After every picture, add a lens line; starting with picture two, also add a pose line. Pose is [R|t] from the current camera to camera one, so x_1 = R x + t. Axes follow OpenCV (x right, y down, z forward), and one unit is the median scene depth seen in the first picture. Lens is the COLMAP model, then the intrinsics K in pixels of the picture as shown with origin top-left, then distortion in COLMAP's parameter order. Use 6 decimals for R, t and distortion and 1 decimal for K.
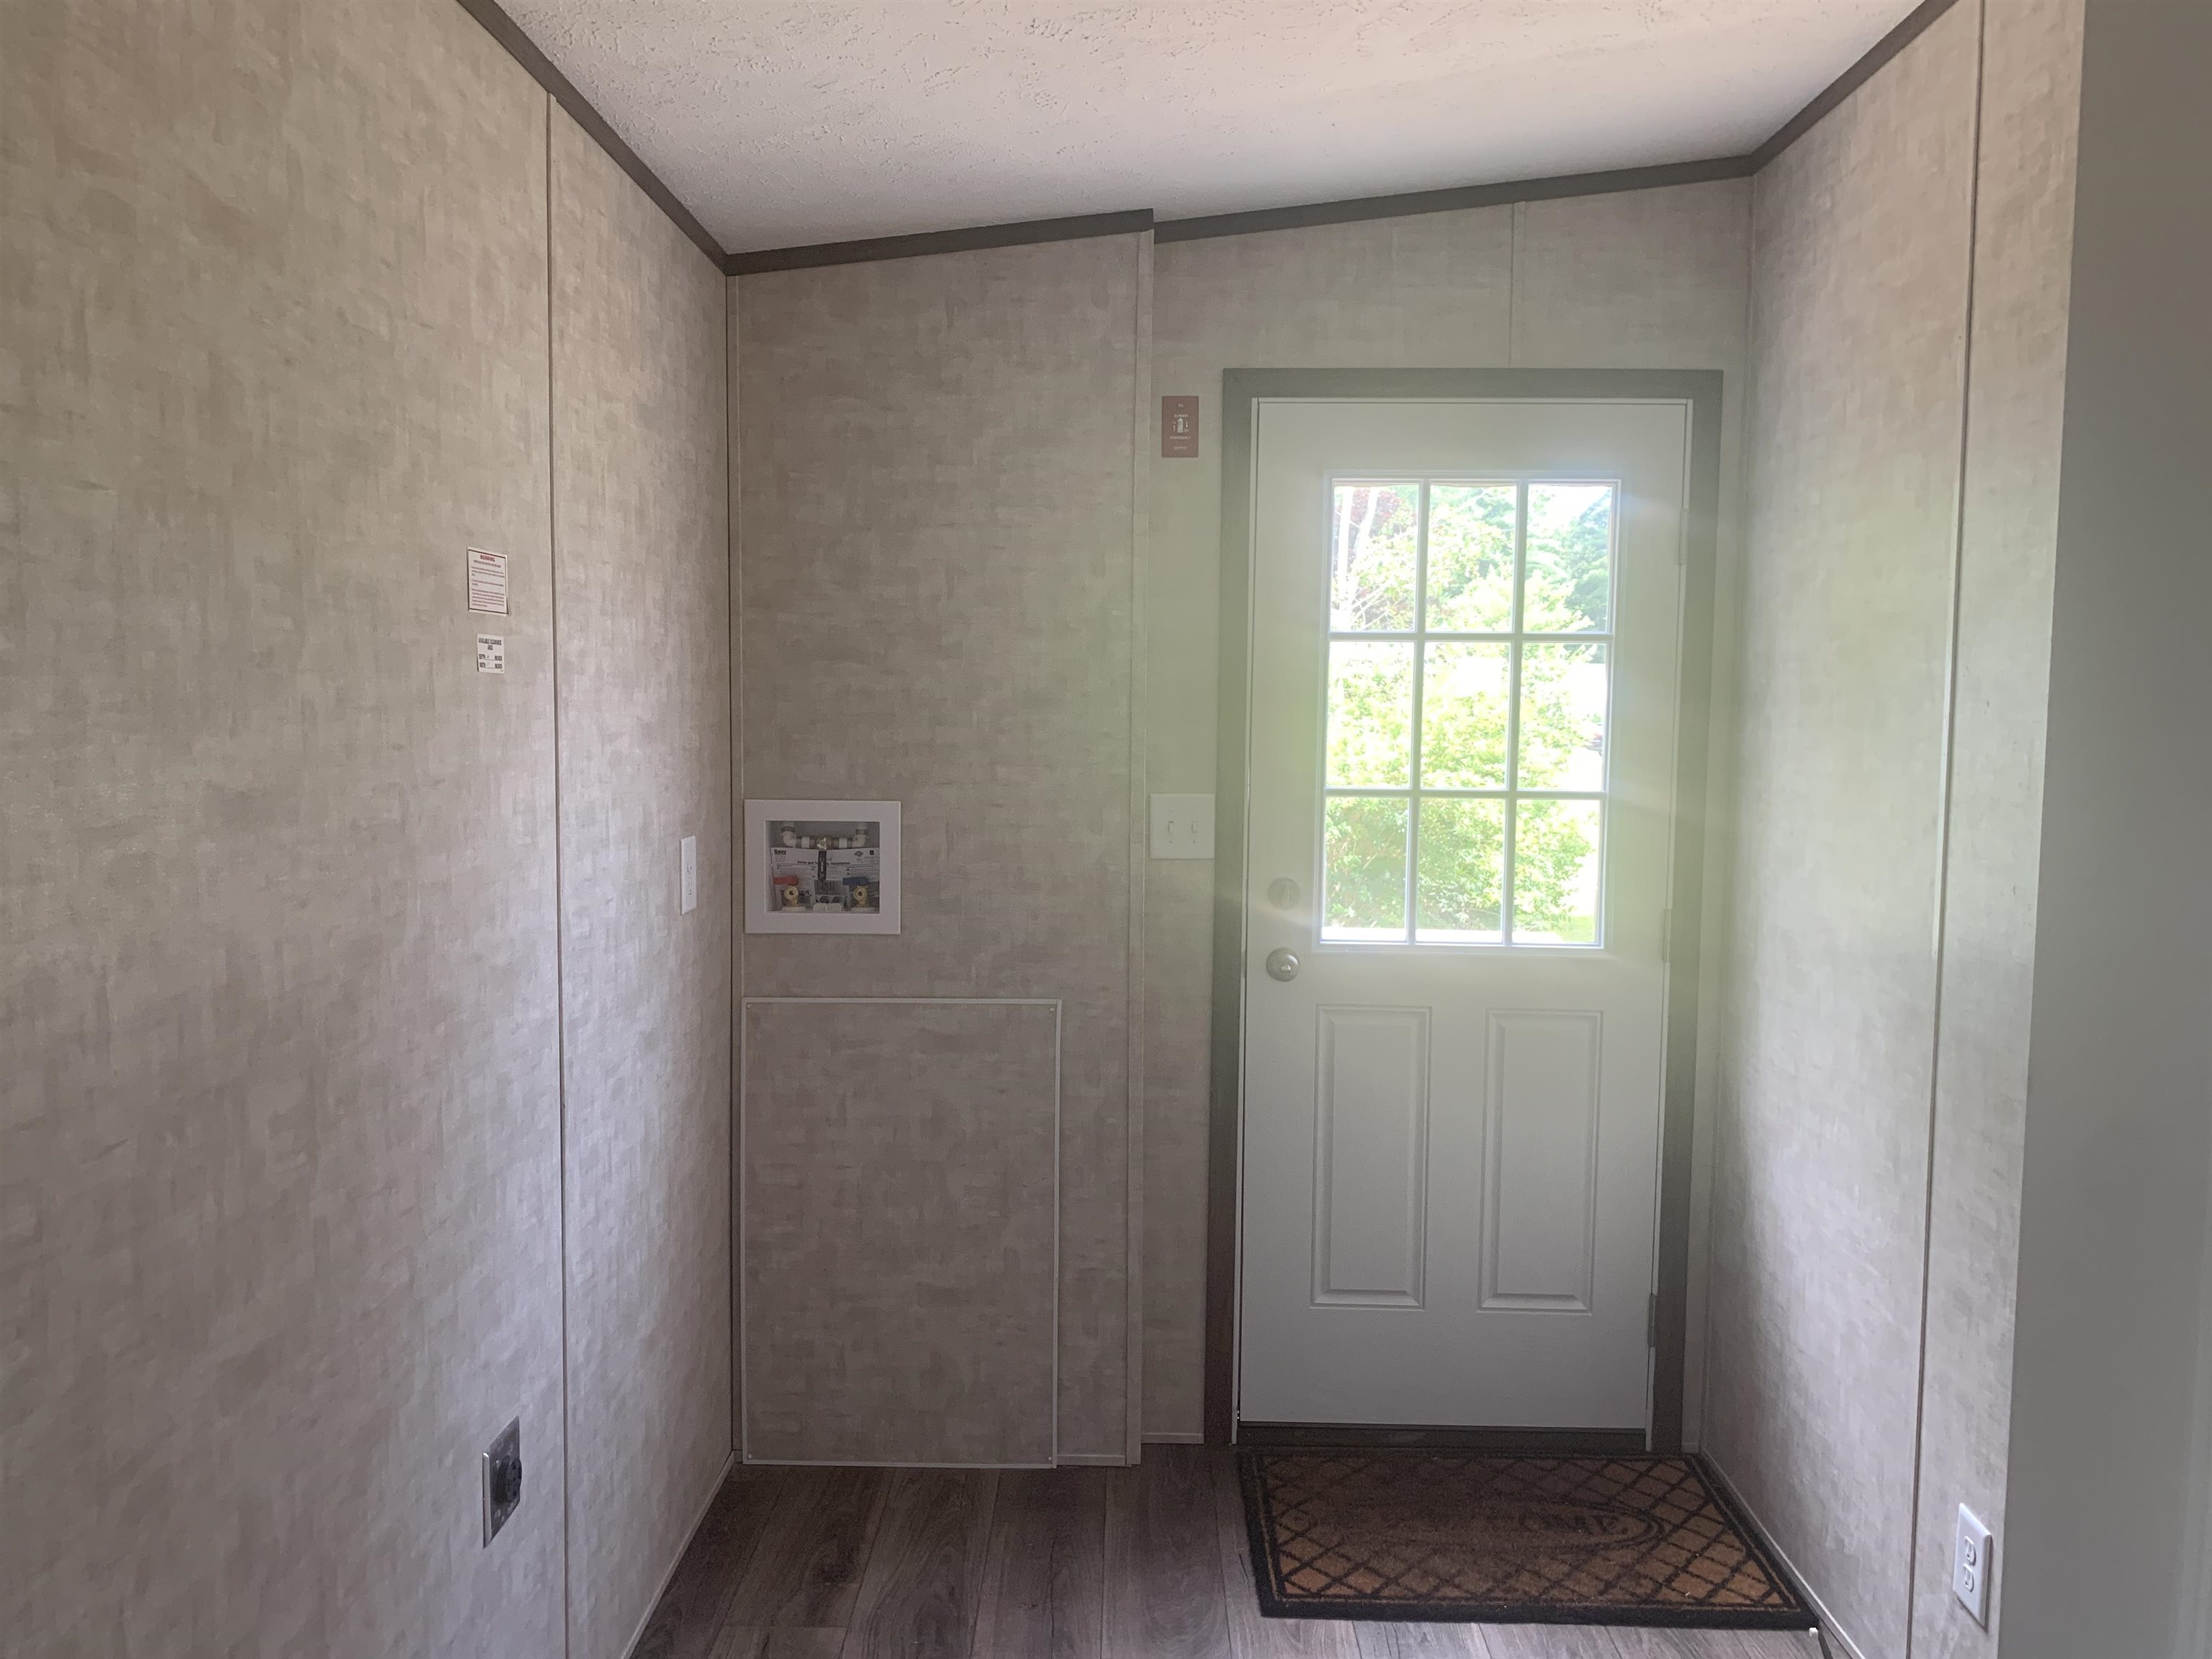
lens RADIAL K [[1700.4, 0, 1101.1], [0, 1700.4, 831.8], [0, 0, 1]] dist [0.071457, -0.007531]
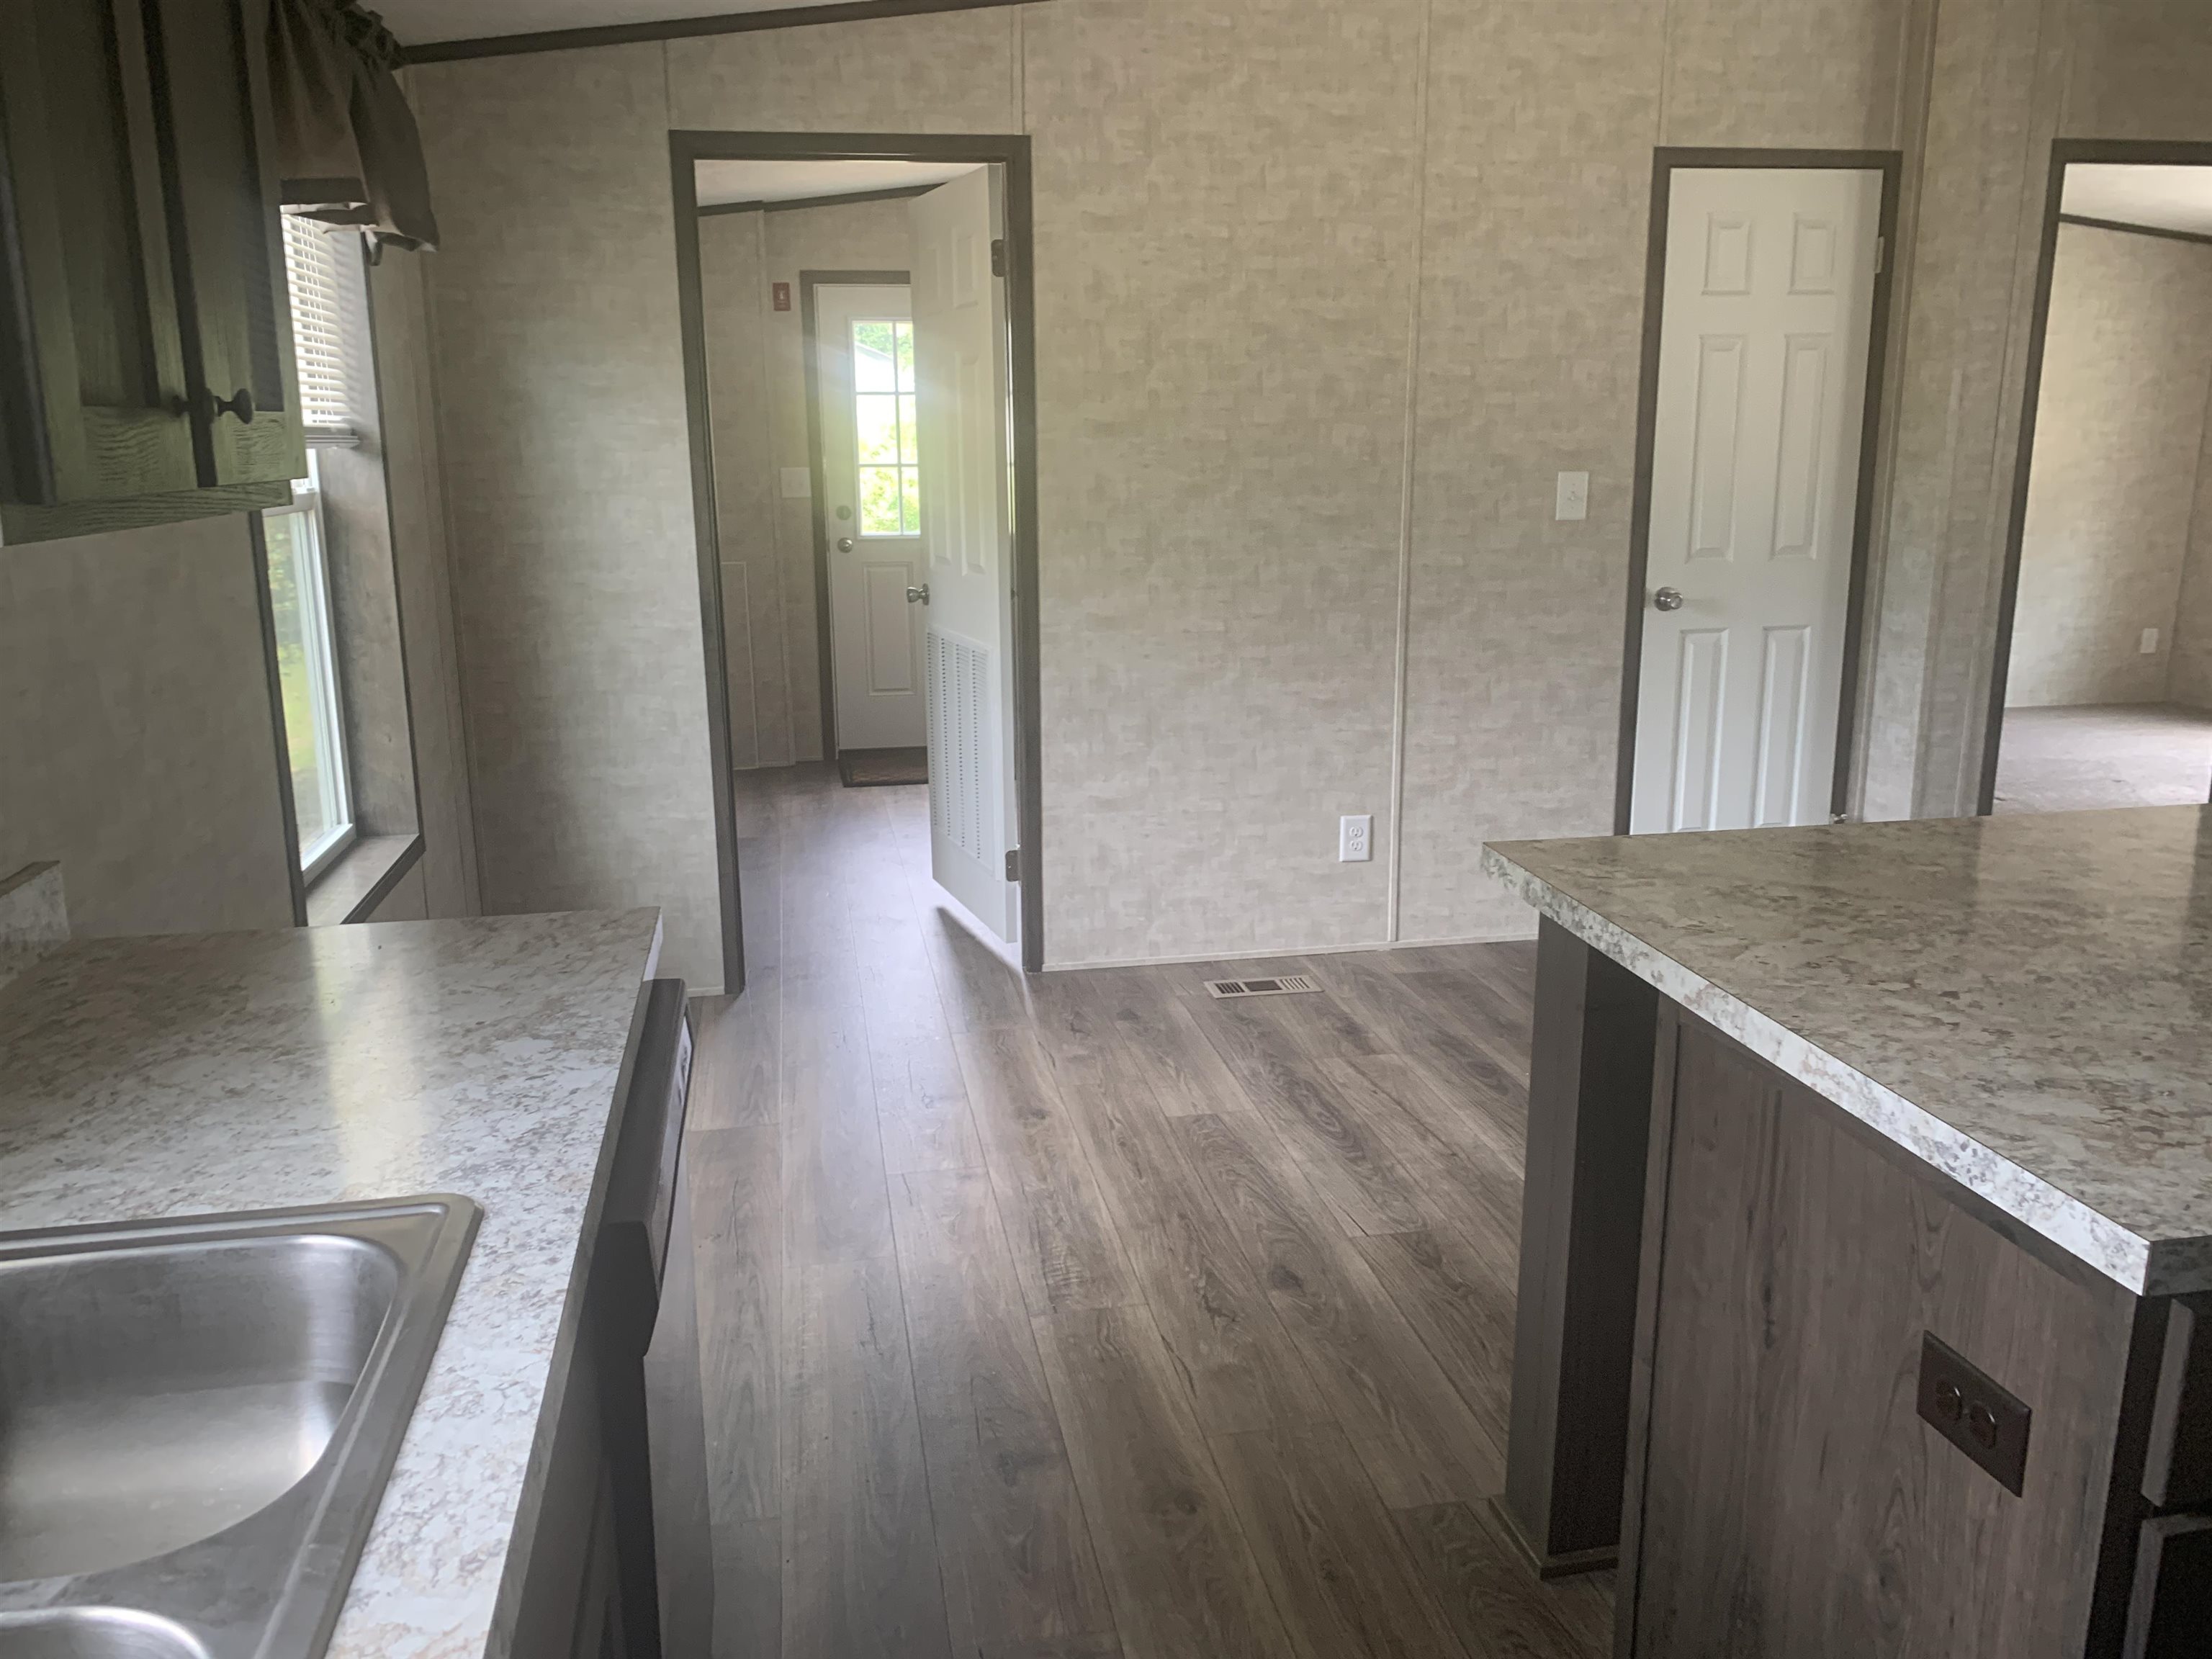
lens RADIAL K [[1704.5, 0, 1097.6], [0, 1704.5, 825.3], [0, 0, 1]] dist [0.016824, -0.002204]
pose [[0.975923, -0.071524, 0.206052, -0.059258], [0.039527, 0.987059, 0.155411, 0.111525], [-0.214502, -0.143525, 0.966121, -1.324967]]
